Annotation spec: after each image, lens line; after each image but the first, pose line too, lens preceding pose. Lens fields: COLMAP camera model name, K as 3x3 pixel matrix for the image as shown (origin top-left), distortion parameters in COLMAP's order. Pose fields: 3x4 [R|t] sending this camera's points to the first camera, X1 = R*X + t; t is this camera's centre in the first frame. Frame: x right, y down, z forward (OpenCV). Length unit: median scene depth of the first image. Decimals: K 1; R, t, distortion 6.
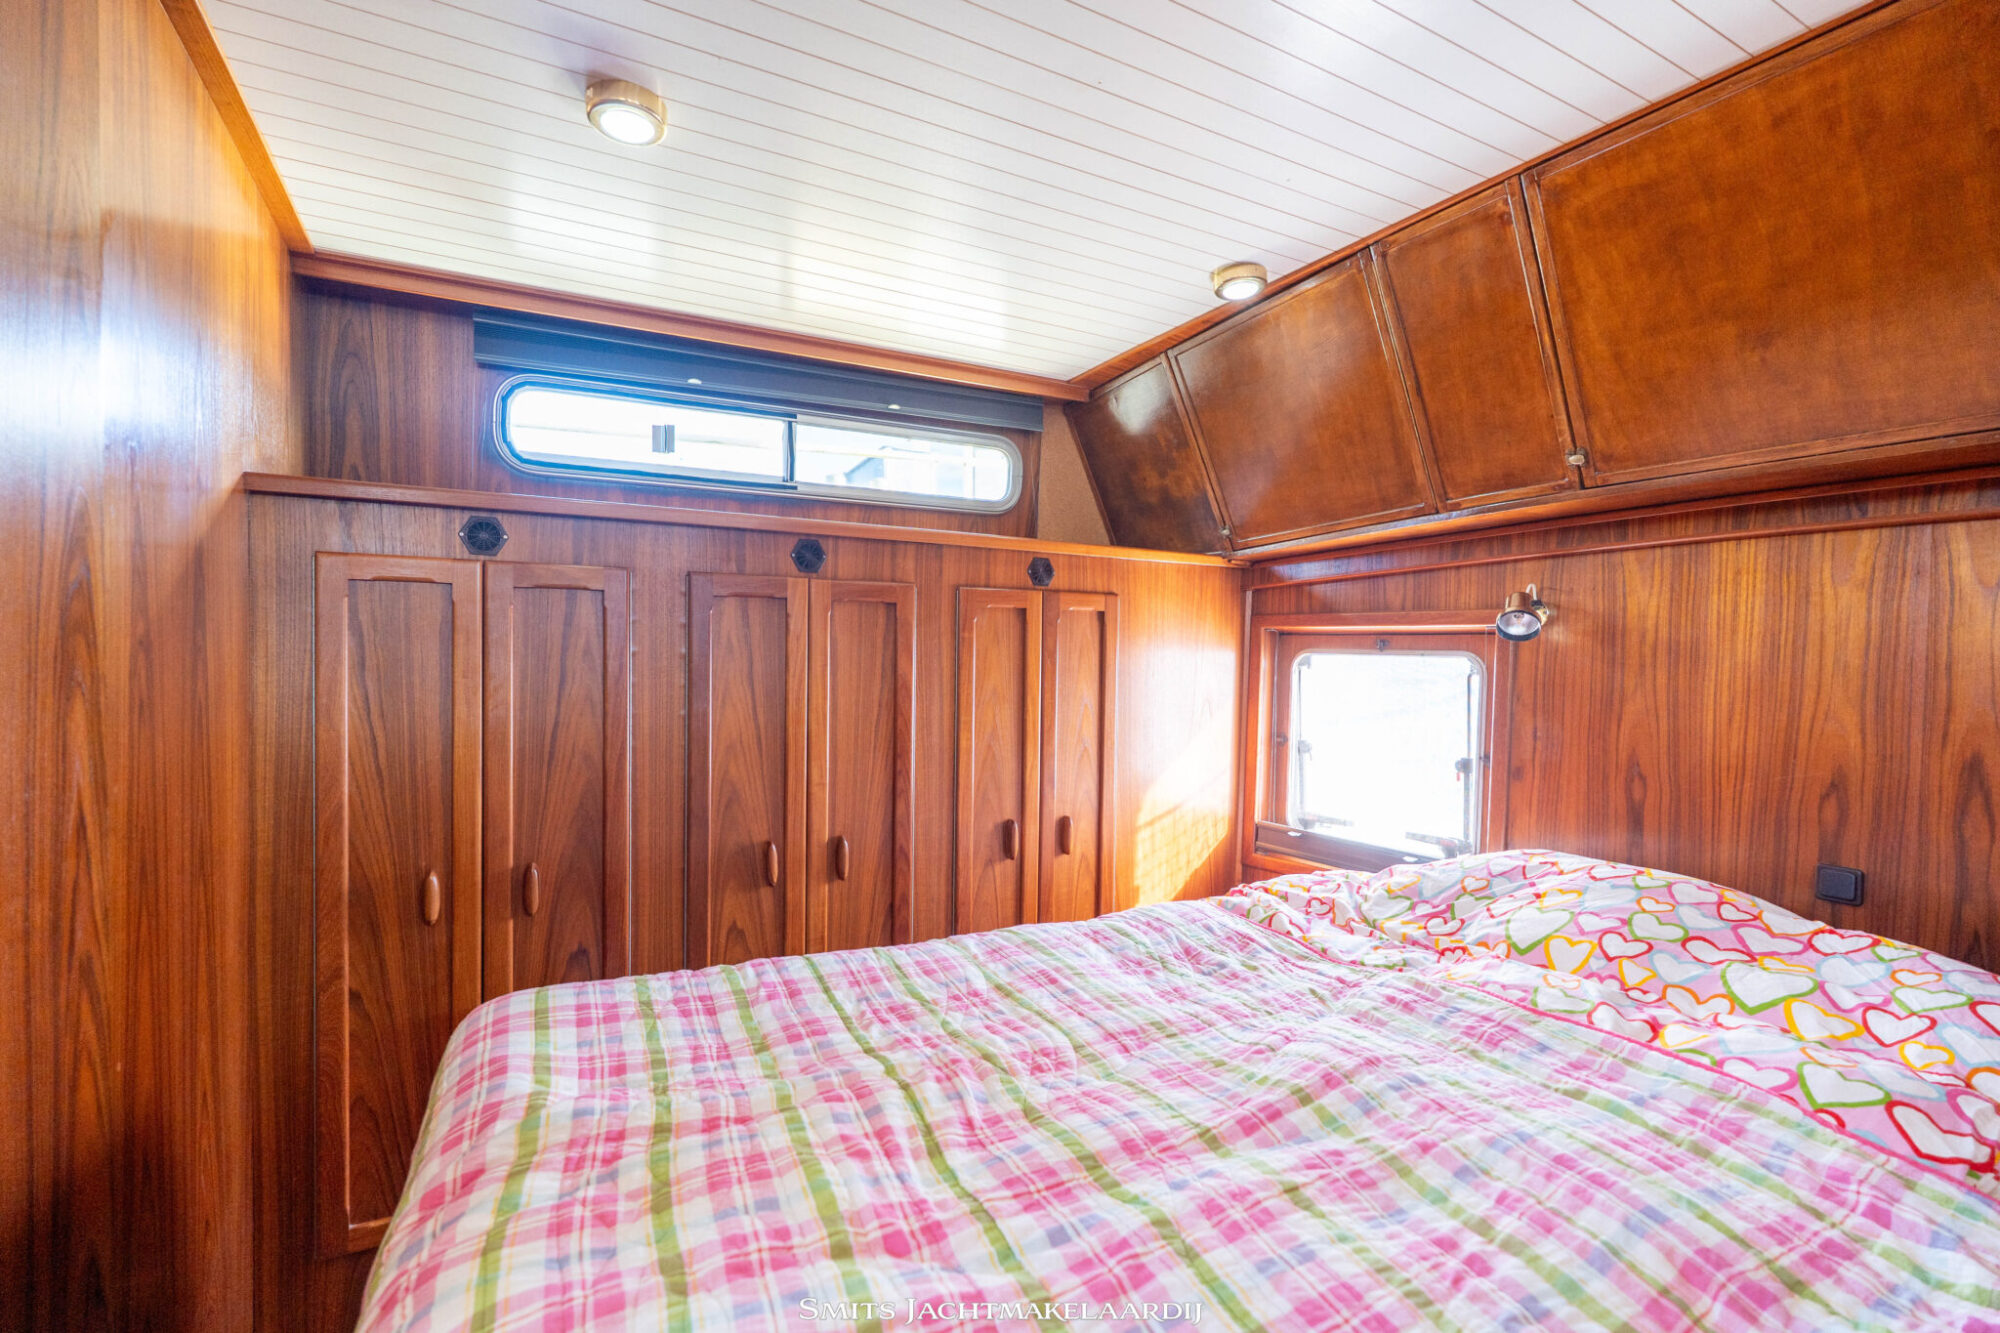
lens RADIAL K [[880.1, 0, 1000.0], [0, 880.1, 666.5], [0, 0, 1]] dist [-0.000356, -0.000602]
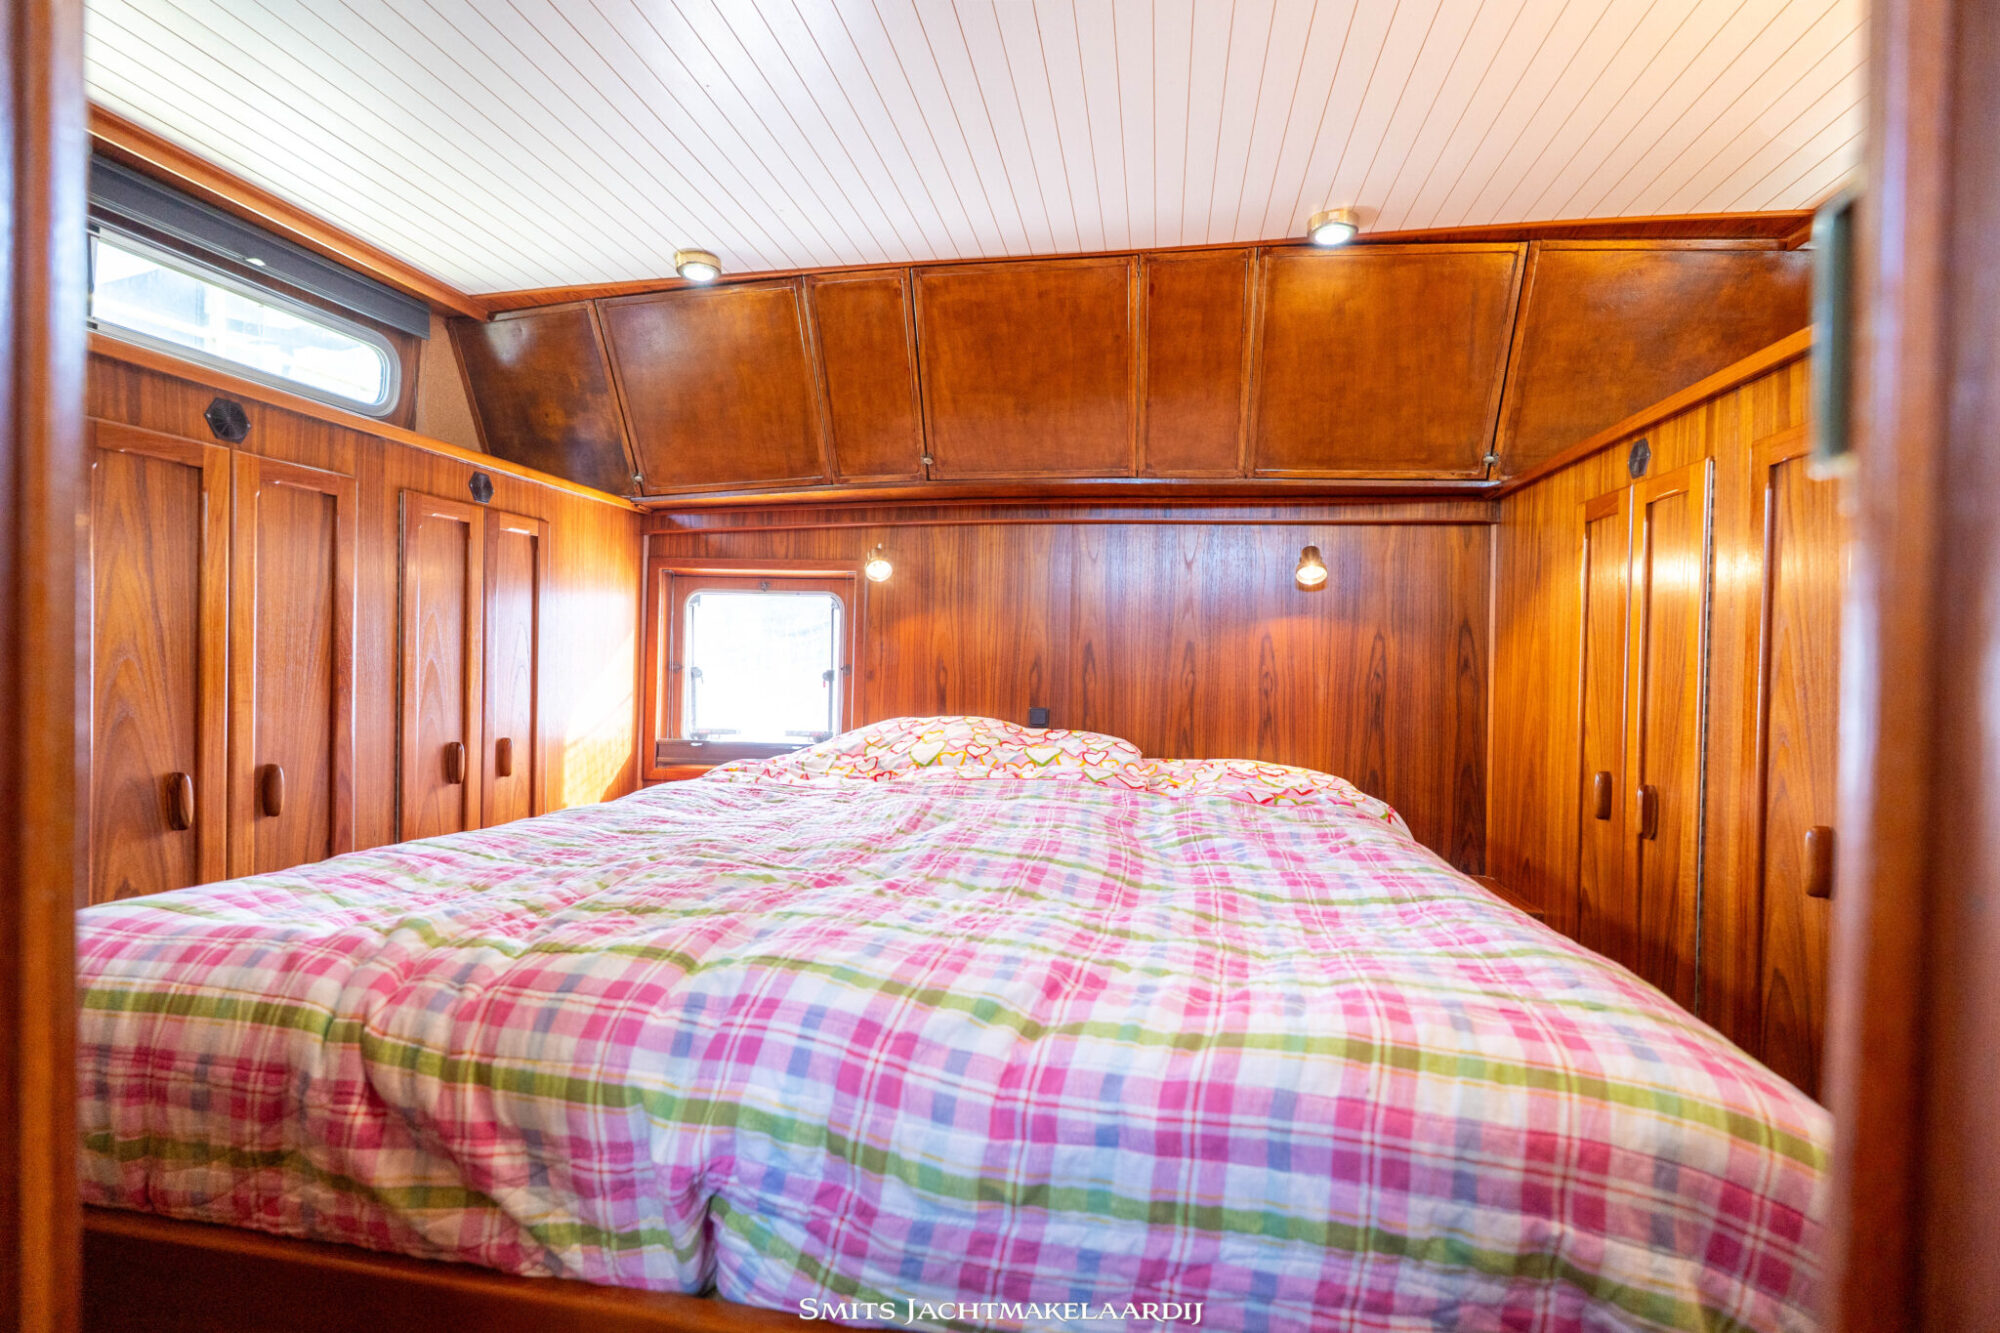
lens RADIAL K [[880.1, 0, 1000.0], [0, 880.1, 666.5], [0, 0, 1]] dist [-0.000356, -0.000602]
pose [[0.627574, -0.008778, 0.778508, -0.397353], [0.006177, 0.999961, 0.006296, 0.099380], [-0.778533, 0.000858, 0.627604, -0.066449]]
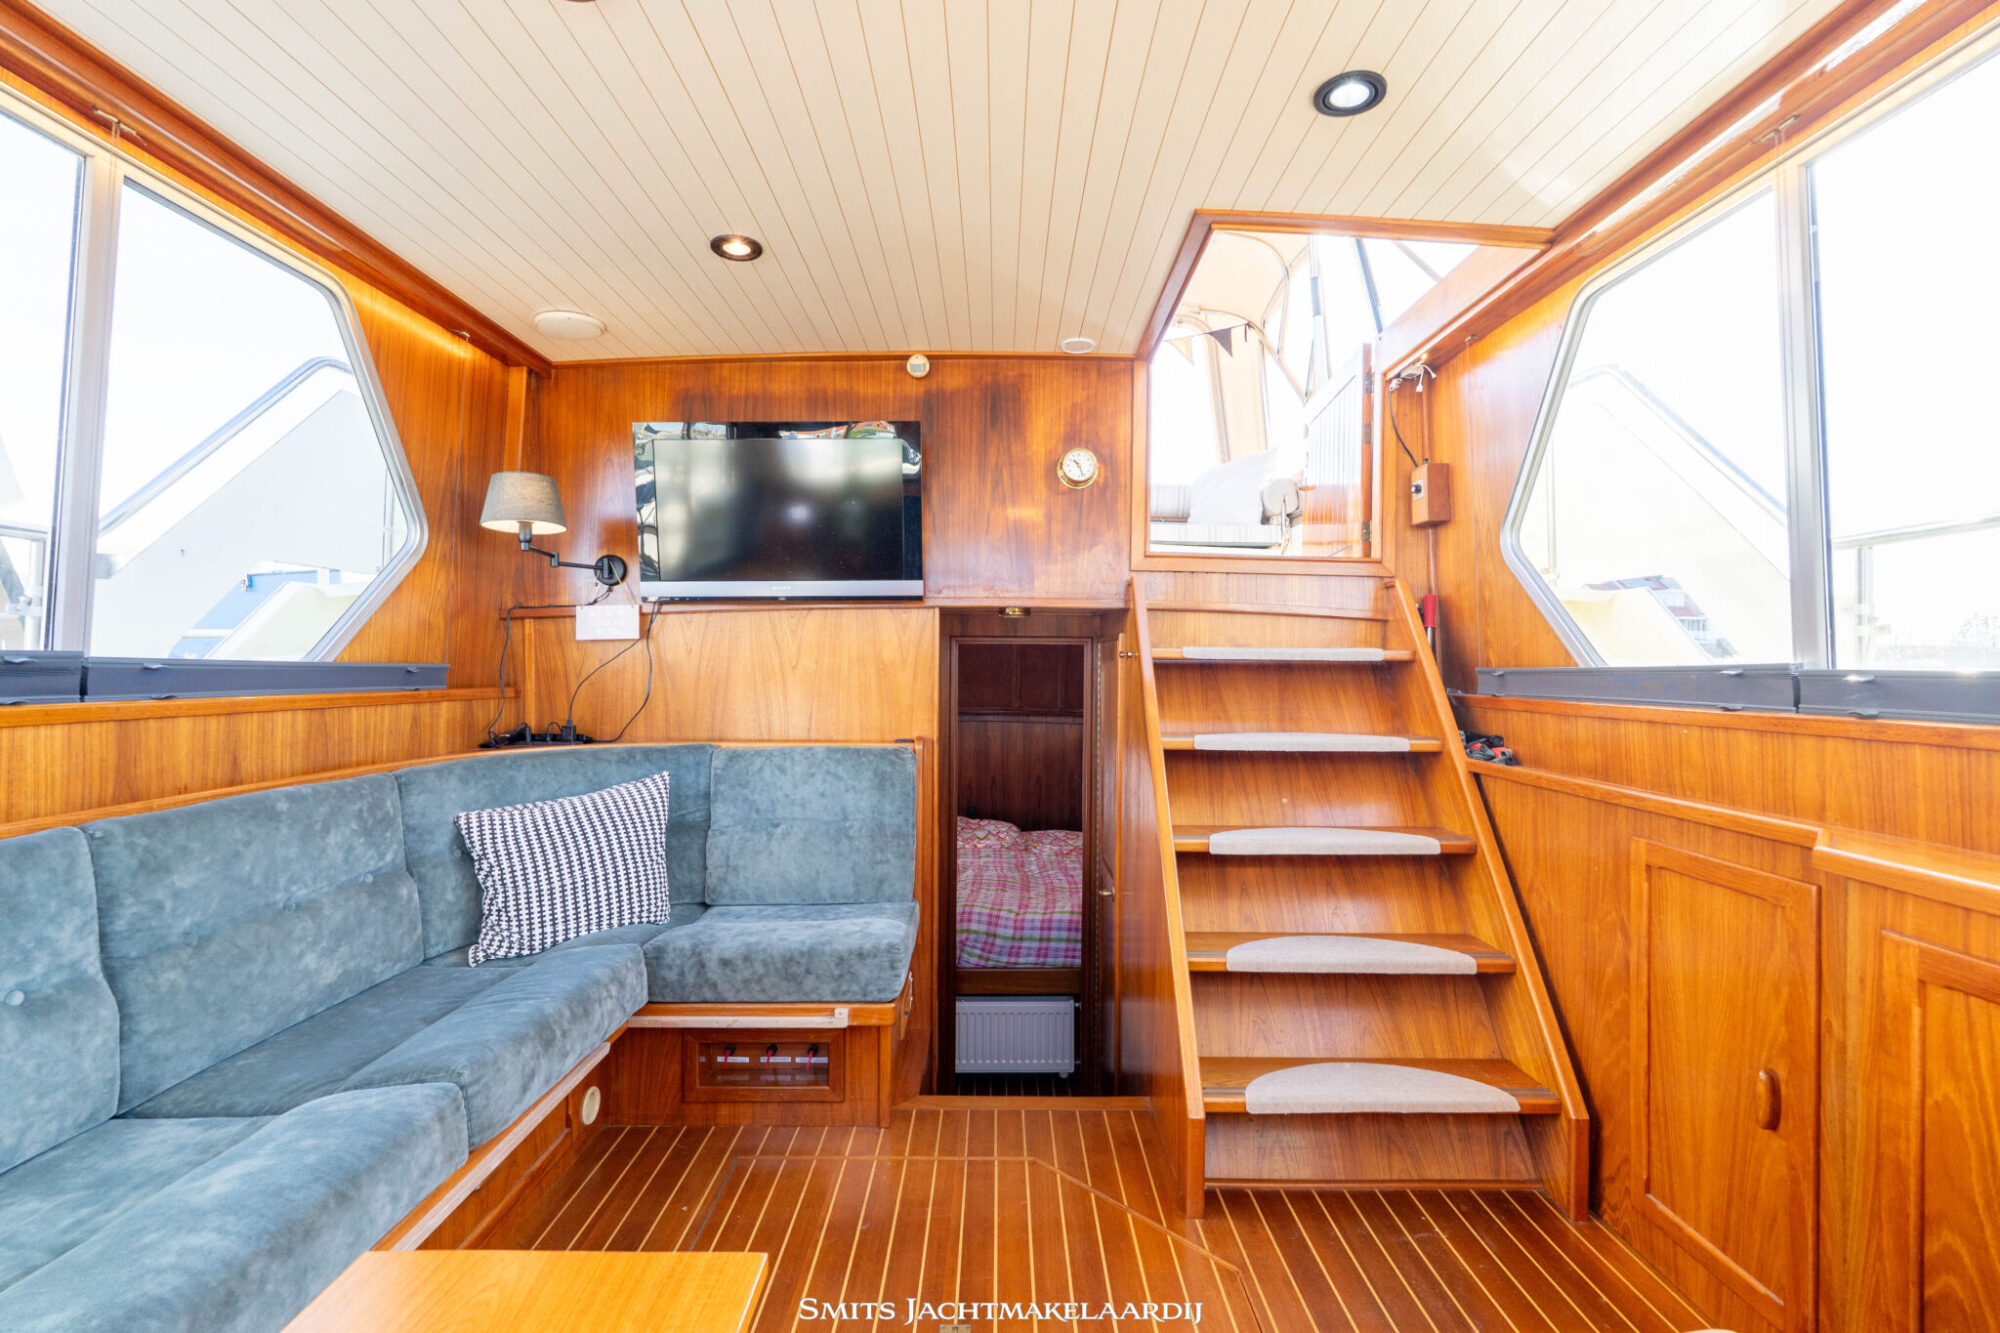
lens RADIAL K [[876.5, 0, 1000.0], [0, 876.5, 666.5], [0, 0, 1]] dist [-0.001016, -0.000080]
pose [[0.476456, -0.016428, 0.879045, -1.902041], [0.017898, 0.999799, 0.008983, -0.340620], [-0.879016, 0.011453, 0.476654, -0.787115]]
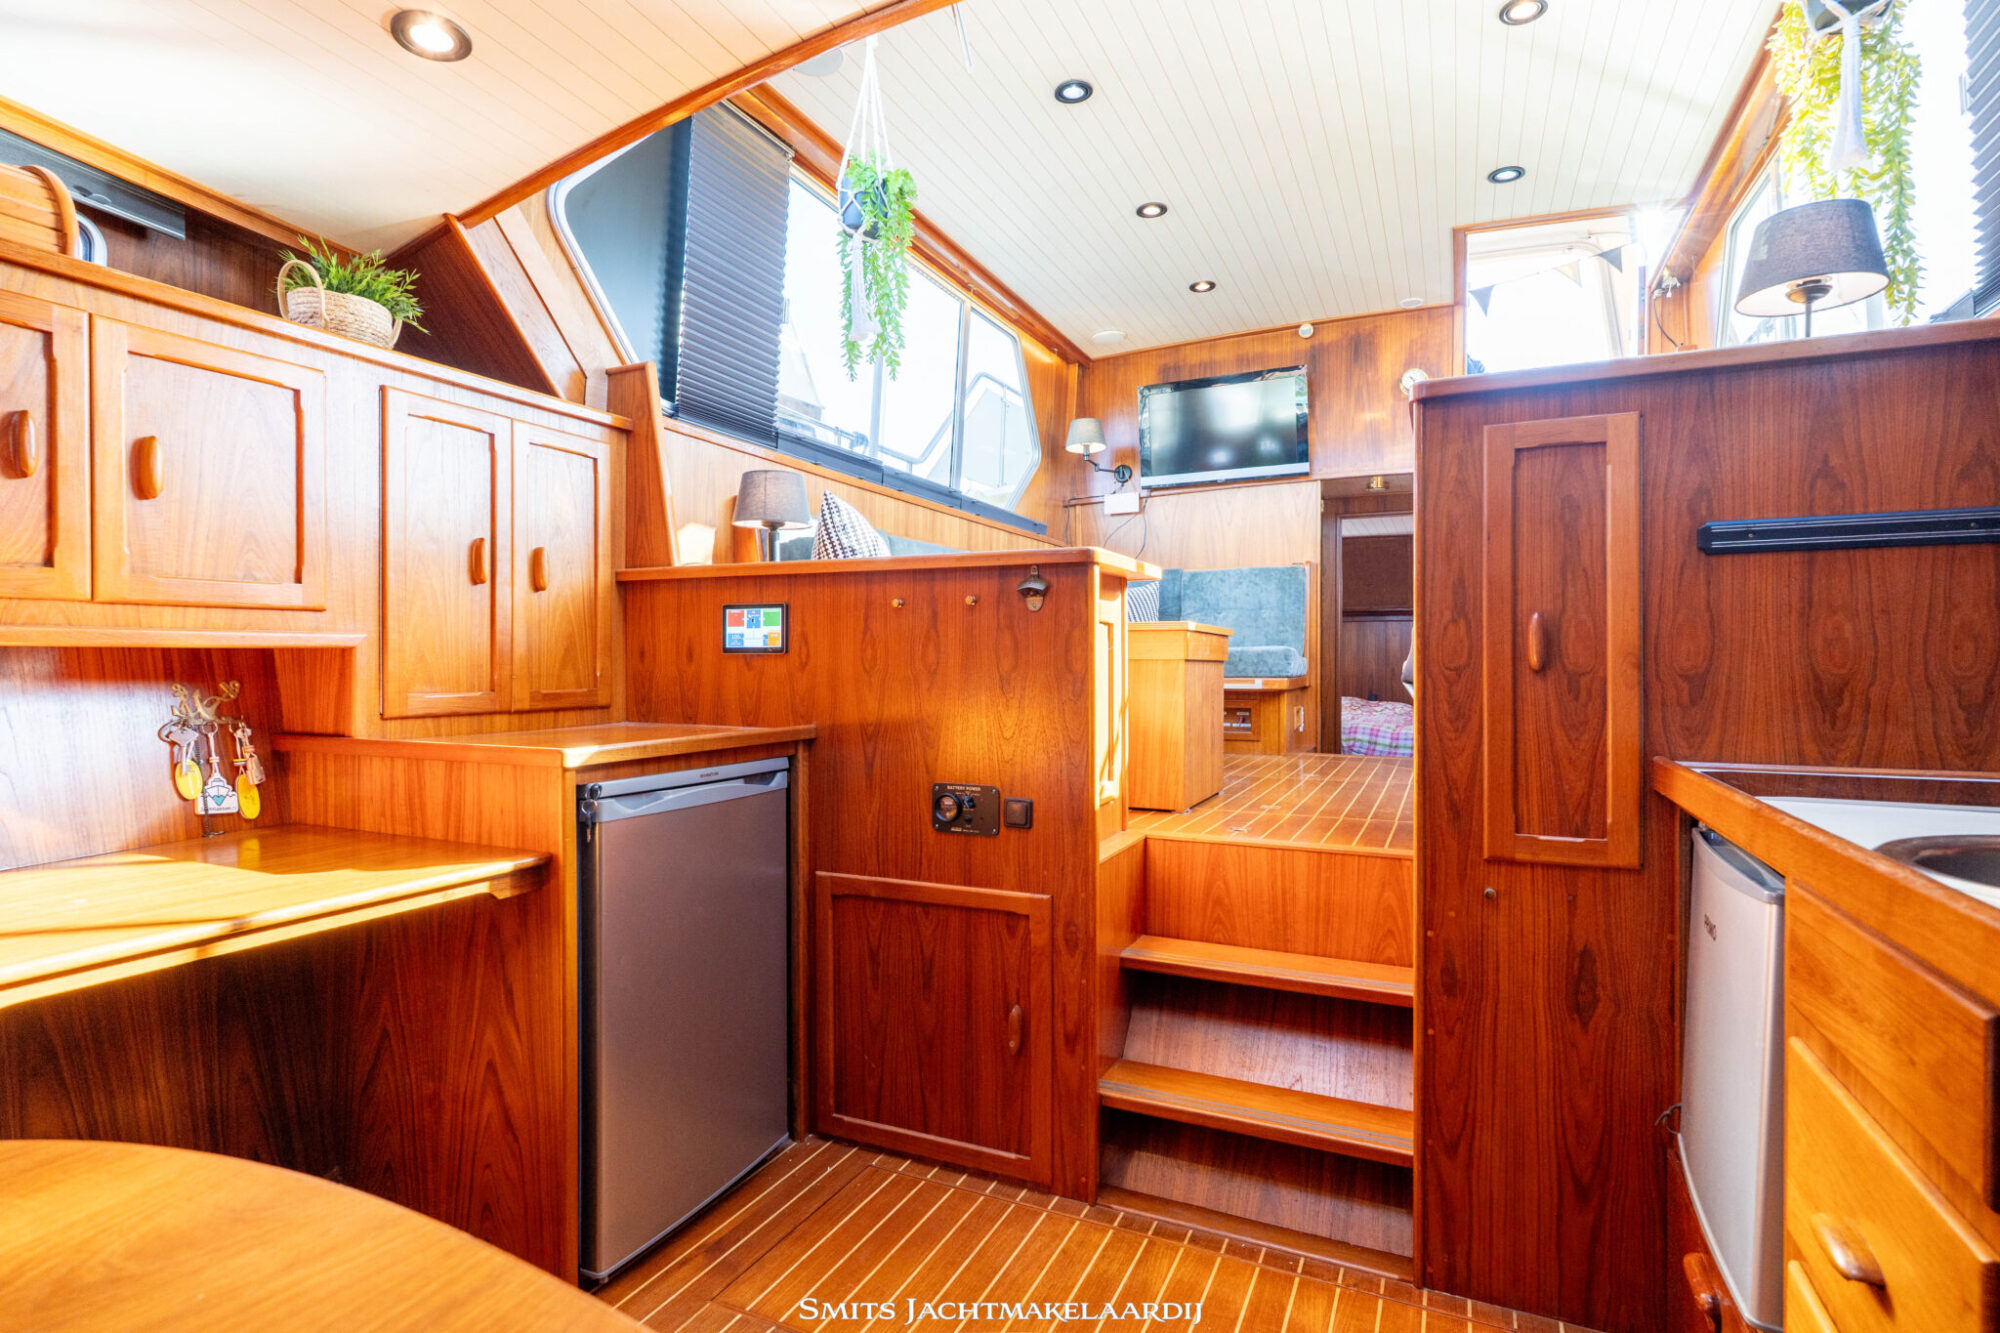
lens RADIAL K [[995.4, 0, 1000.0], [0, 995.4, 666.5], [0, 0, 1]] dist [-0.002075, 0.000195]
pose [[0.802055, -0.013947, 0.597088, -2.887616], [0.022060, 0.999737, -0.006279, 0.047900], [-0.596843, 0.018208, 0.802151, -1.570768]]
